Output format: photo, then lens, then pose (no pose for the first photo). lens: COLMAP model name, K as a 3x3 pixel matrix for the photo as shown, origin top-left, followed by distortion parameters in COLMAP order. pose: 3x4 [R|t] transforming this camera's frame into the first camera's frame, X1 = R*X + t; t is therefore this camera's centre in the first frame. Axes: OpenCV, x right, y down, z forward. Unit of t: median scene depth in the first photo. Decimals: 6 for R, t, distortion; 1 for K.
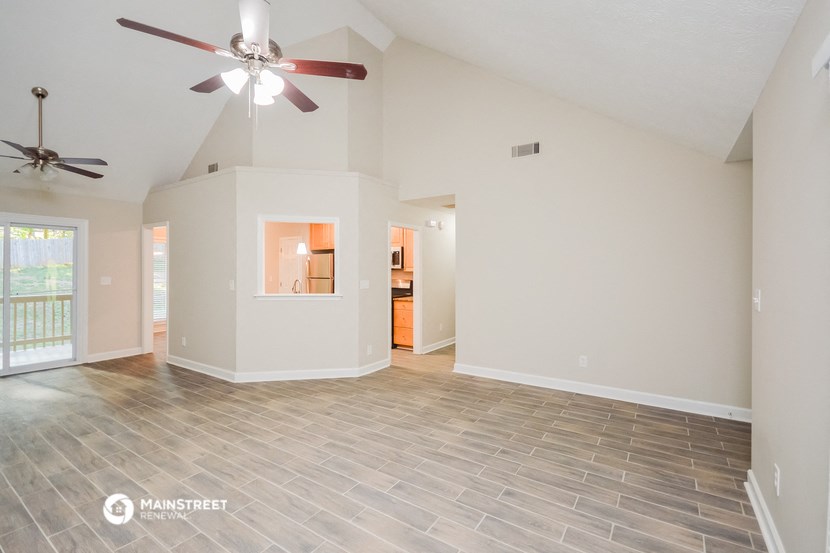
lens RADIAL K [[379.3, 0, 411.8], [0, 379.3, 271.0], [0, 0, 1]] dist [0.020335, -0.002231]
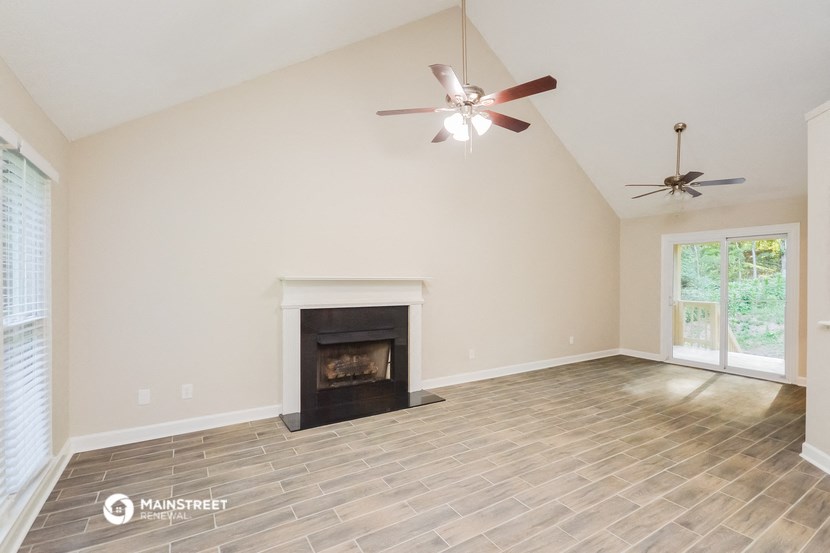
lens RADIAL K [[379.3, 0, 413.4], [0, 379.3, 281.7], [0, 0, 1]] dist [0.020335, -0.002231]
pose [[-0.422148, 0.002396, -0.906524, 0.504694], [-0.003540, 0.999985, 0.004291, 0.004586], [0.906520, 0.005020, -0.422133, 0.898437]]
